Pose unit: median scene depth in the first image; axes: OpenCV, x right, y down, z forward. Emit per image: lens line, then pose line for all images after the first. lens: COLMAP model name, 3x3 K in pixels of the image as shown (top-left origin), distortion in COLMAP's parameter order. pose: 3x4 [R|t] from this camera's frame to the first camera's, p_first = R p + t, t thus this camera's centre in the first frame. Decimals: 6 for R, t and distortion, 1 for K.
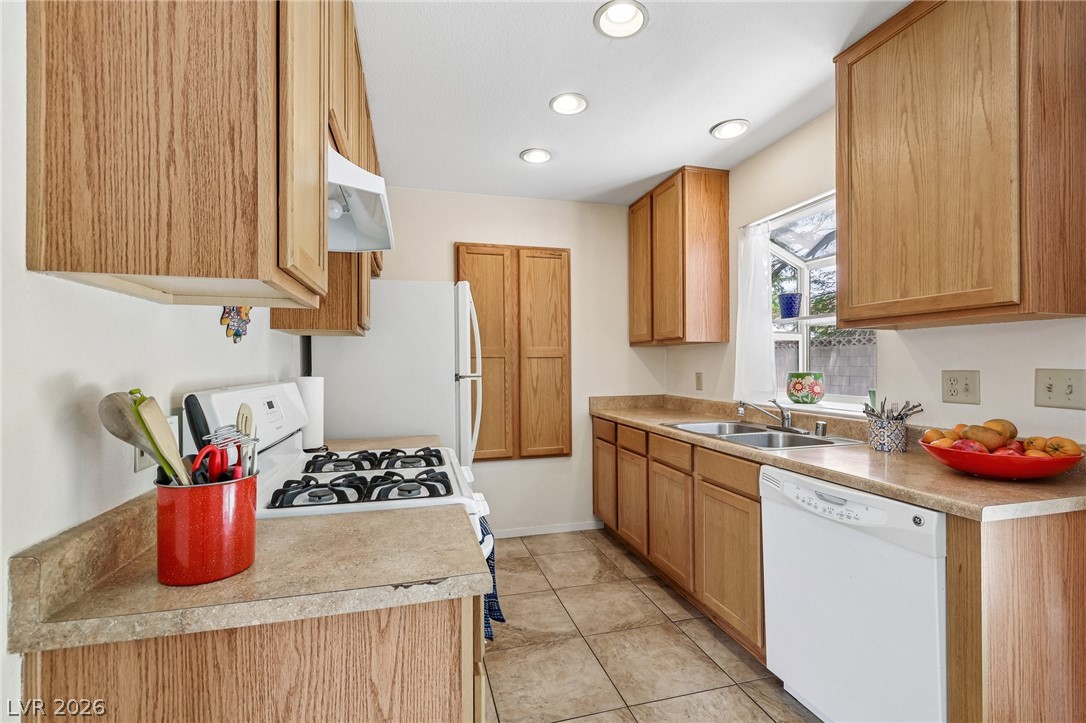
lens RADIAL K [[465.4, 0, 538.1], [0, 465.4, 362.0], [0, 0, 1]] dist [0.001273, 0.000215]
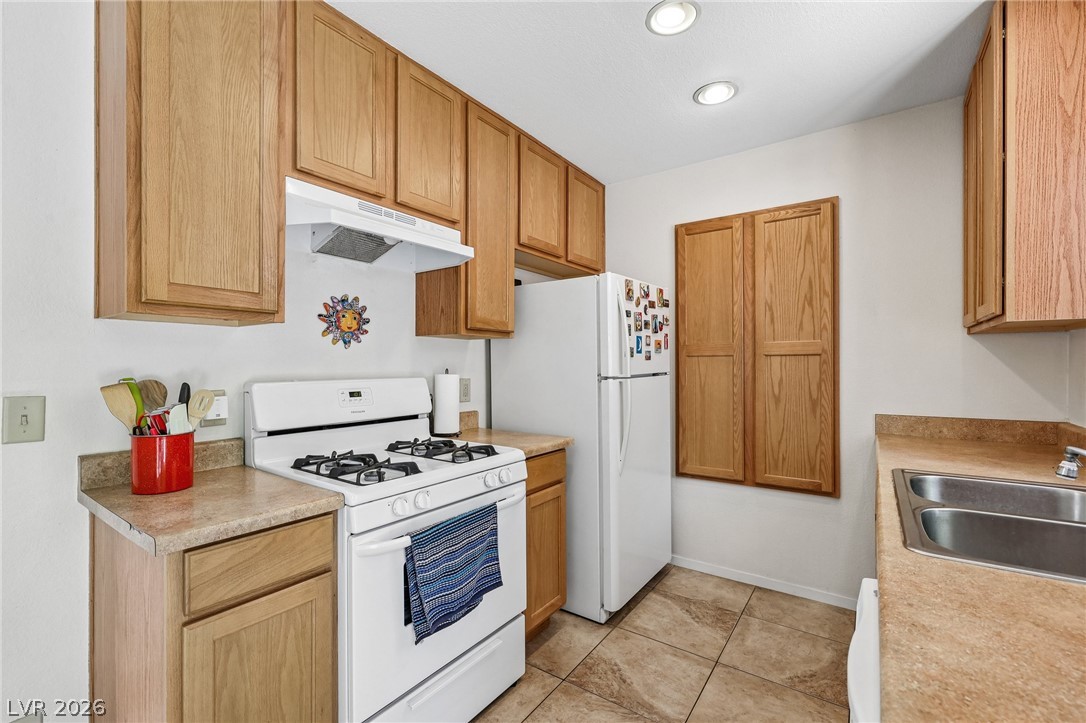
lens RADIAL K [[467.2, 0, 539.5], [0, 467.2, 366.1], [0, 0, 1]] dist [0.000006, 0.000168]
pose [[0.642009, 0.006509, -0.766669, 0.397930], [0.001161, 0.999955, 0.009463, 0.000672], [0.766696, -0.006966, 0.641972, 0.276378]]
